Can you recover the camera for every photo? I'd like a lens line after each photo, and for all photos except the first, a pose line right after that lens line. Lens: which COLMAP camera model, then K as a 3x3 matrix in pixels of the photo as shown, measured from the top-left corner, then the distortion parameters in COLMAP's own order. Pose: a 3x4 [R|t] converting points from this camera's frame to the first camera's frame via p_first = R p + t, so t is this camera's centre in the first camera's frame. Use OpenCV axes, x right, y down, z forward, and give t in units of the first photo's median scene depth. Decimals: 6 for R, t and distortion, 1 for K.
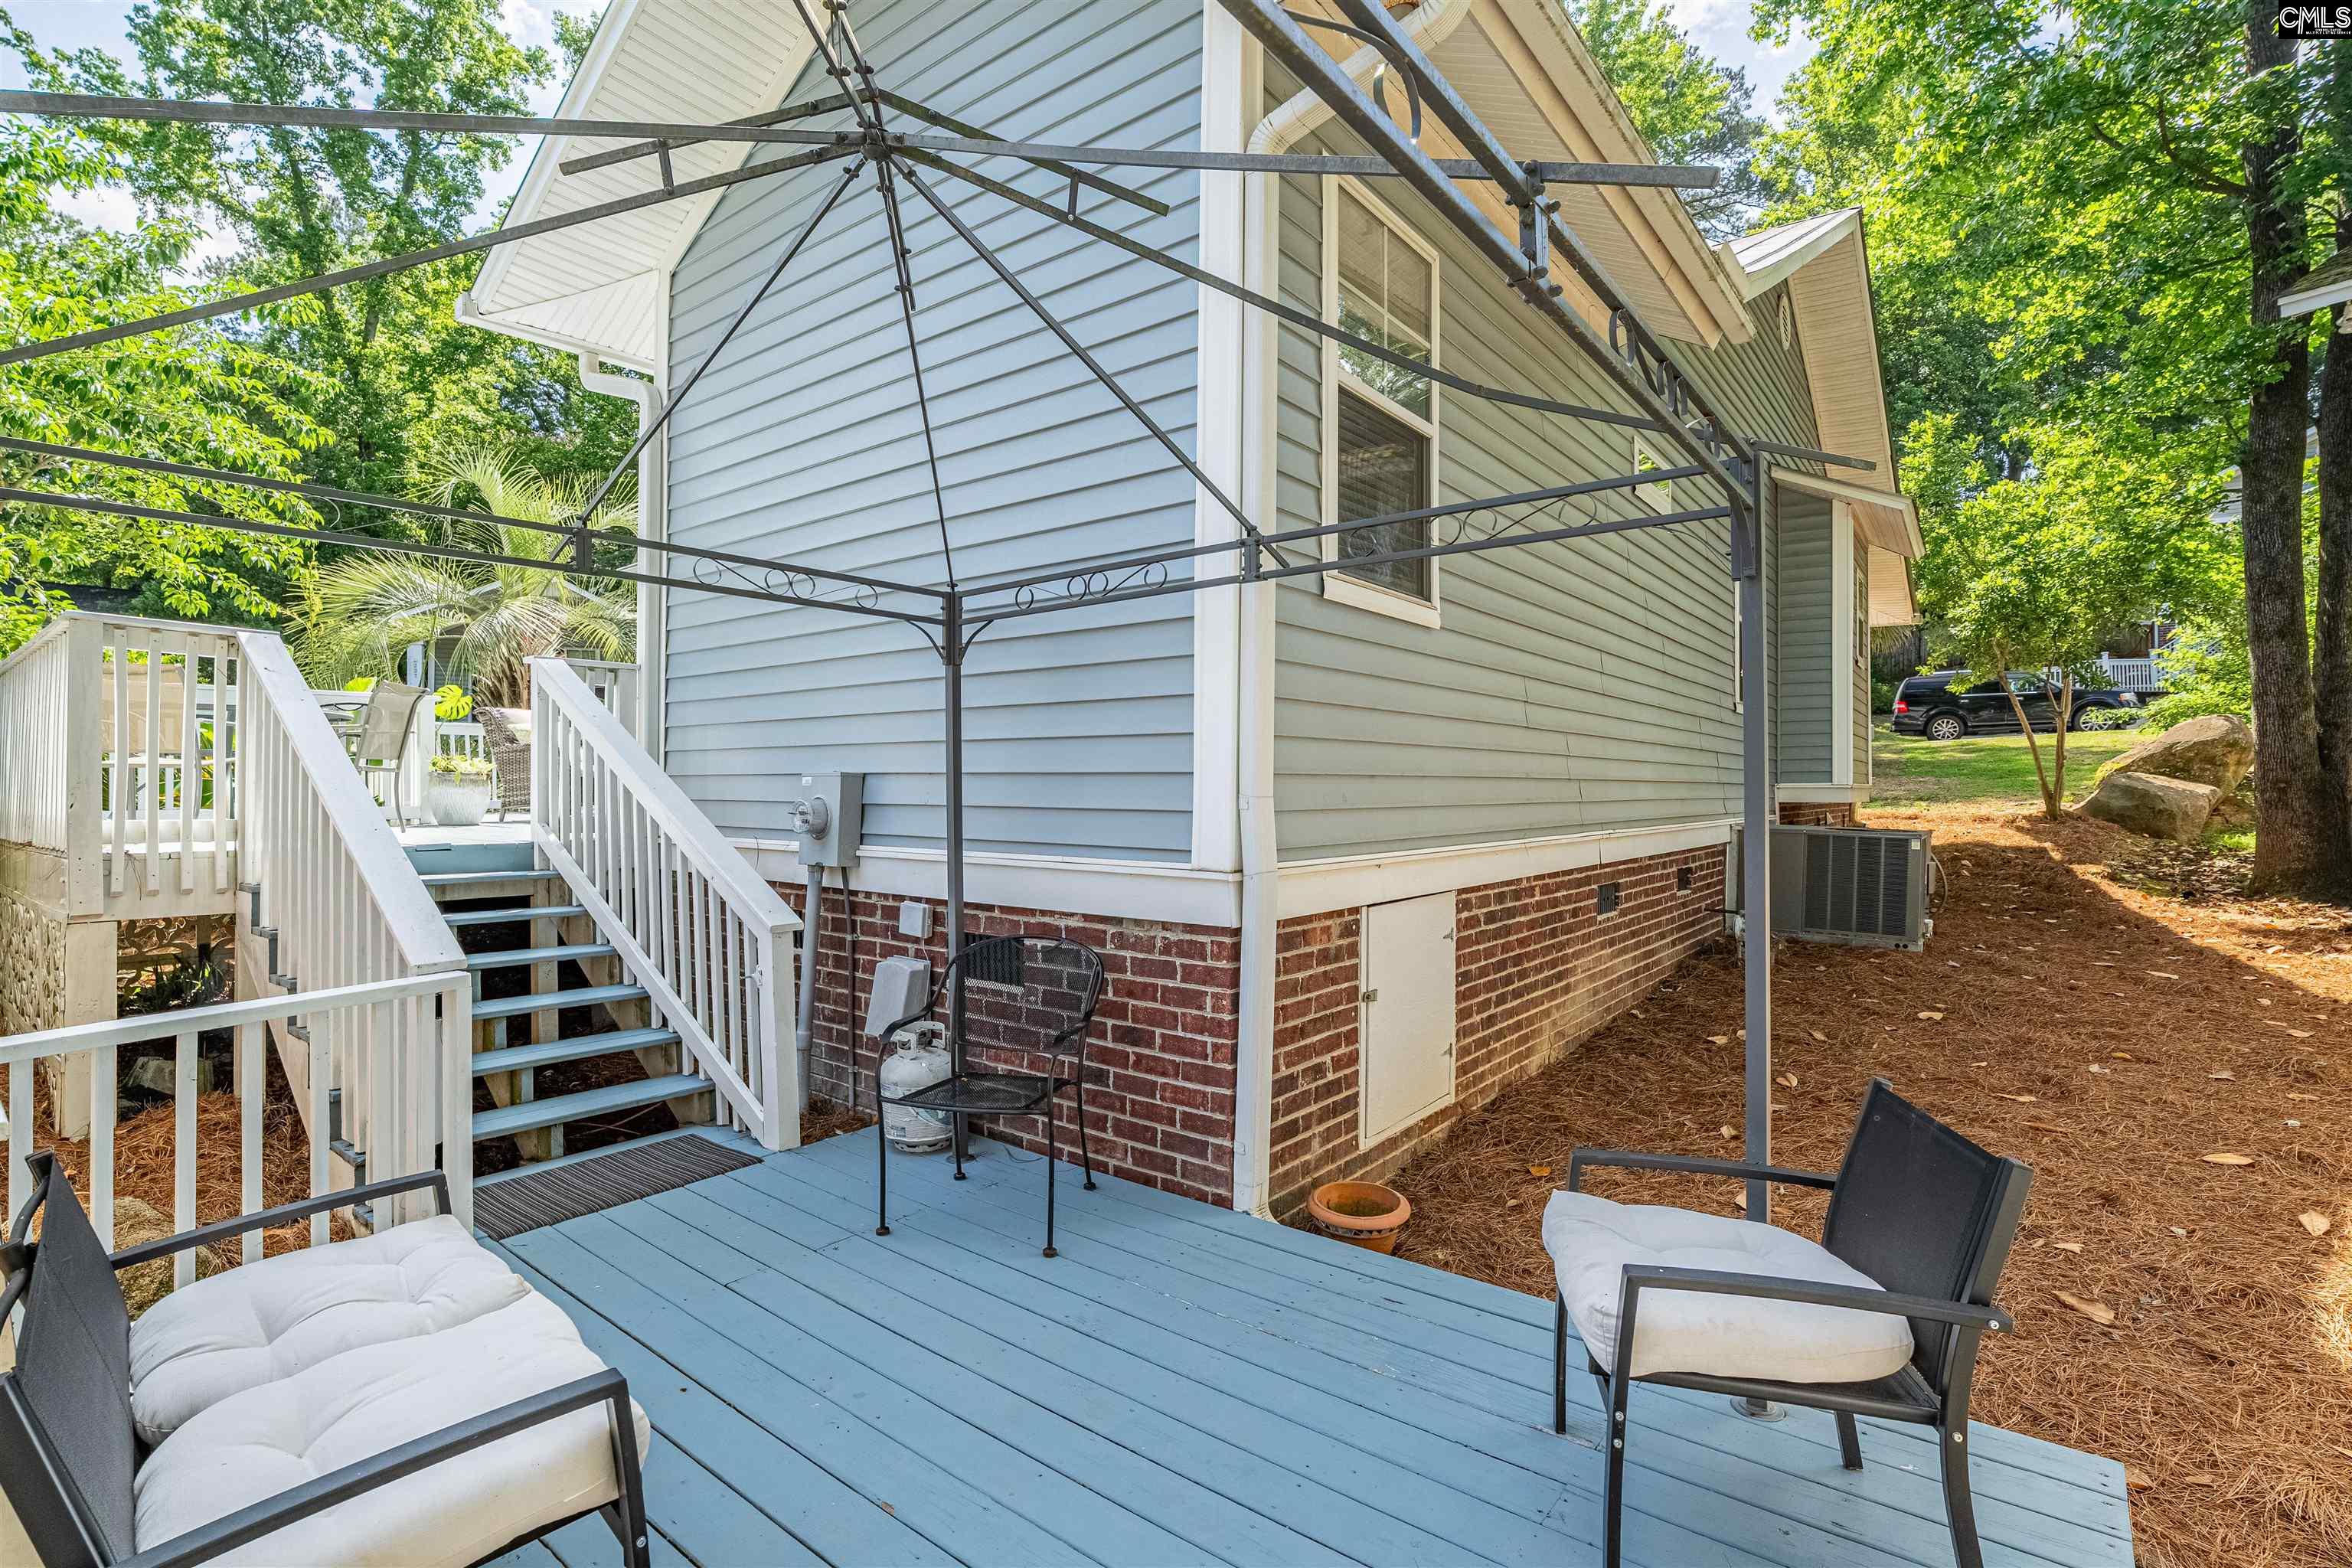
lens RADIAL K [[1089.0, 0, 1167.2], [0, 1089.0, 784.7], [0, 0, 1]] dist [-0.022550, 0.000878]
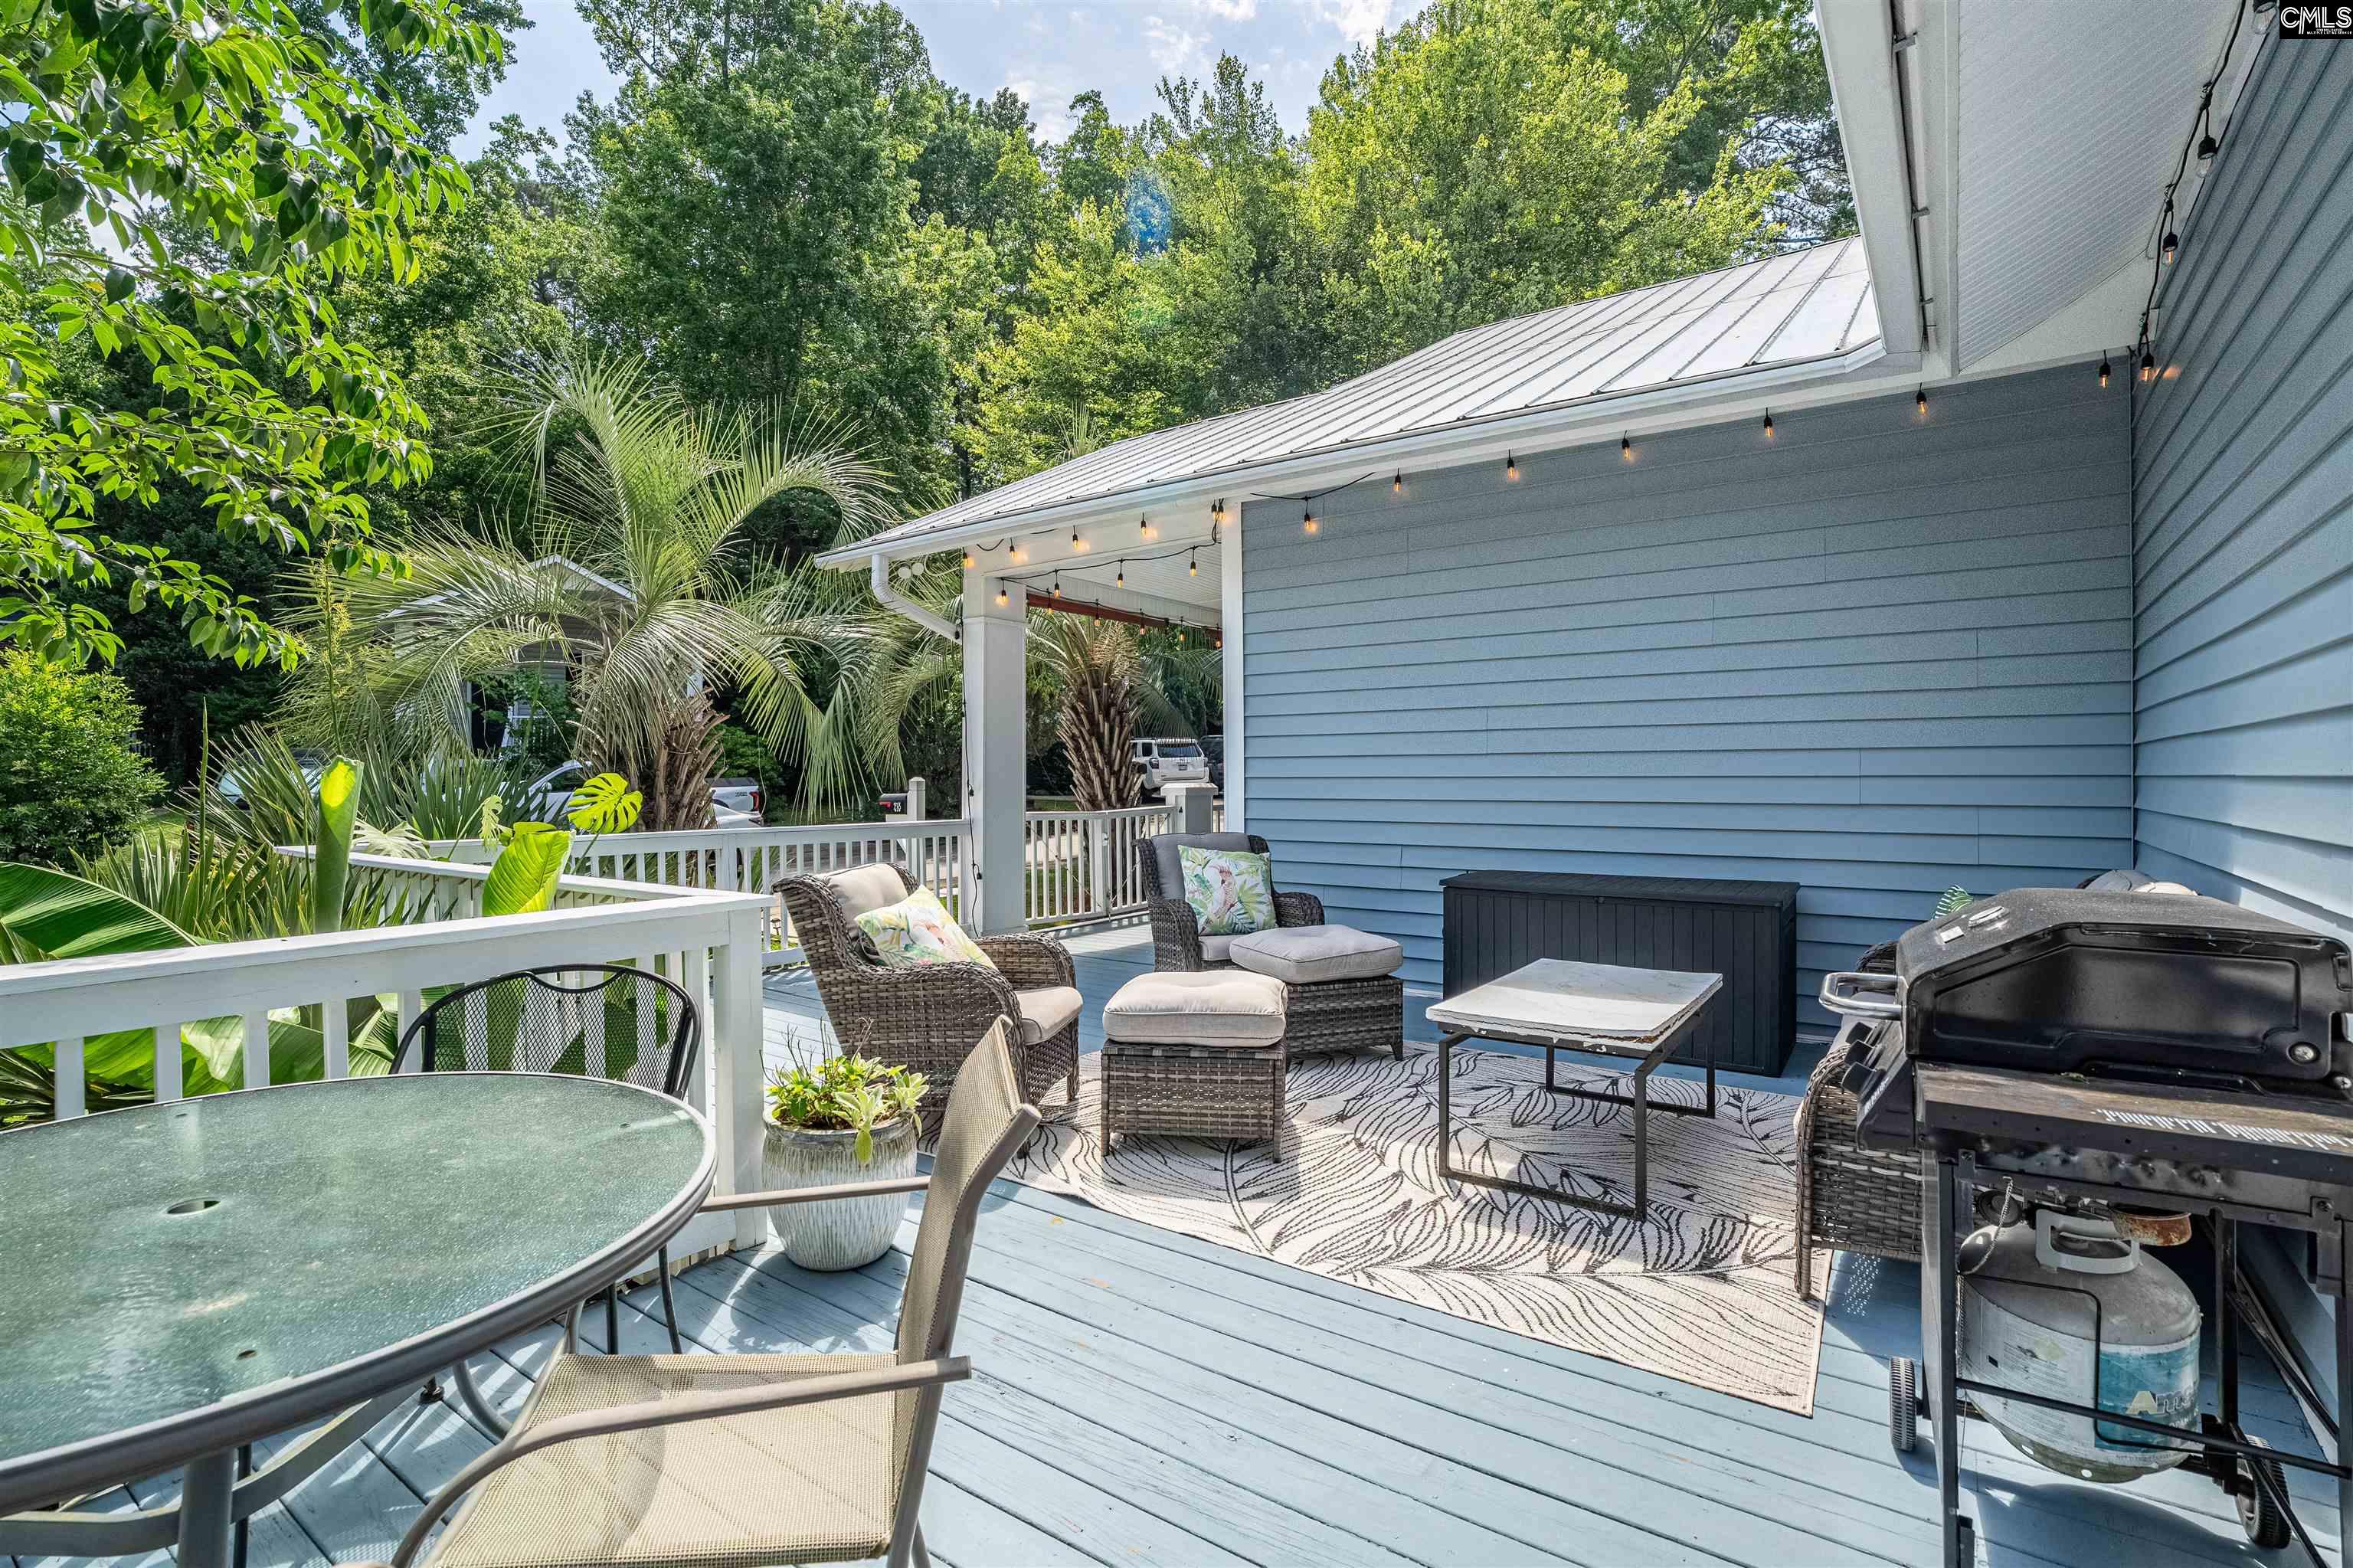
lens RADIAL K [[1089.5, 0, 1185.1], [0, 1089.5, 786.8], [0, 0, 1]] dist [-0.022550, 0.000878]
pose [[0.999119, -0.003493, 0.041824, -0.113542], [0.003142, 0.999959, 0.008464, -0.025295], [-0.041852, -0.008325, 0.999089, 0.128607]]
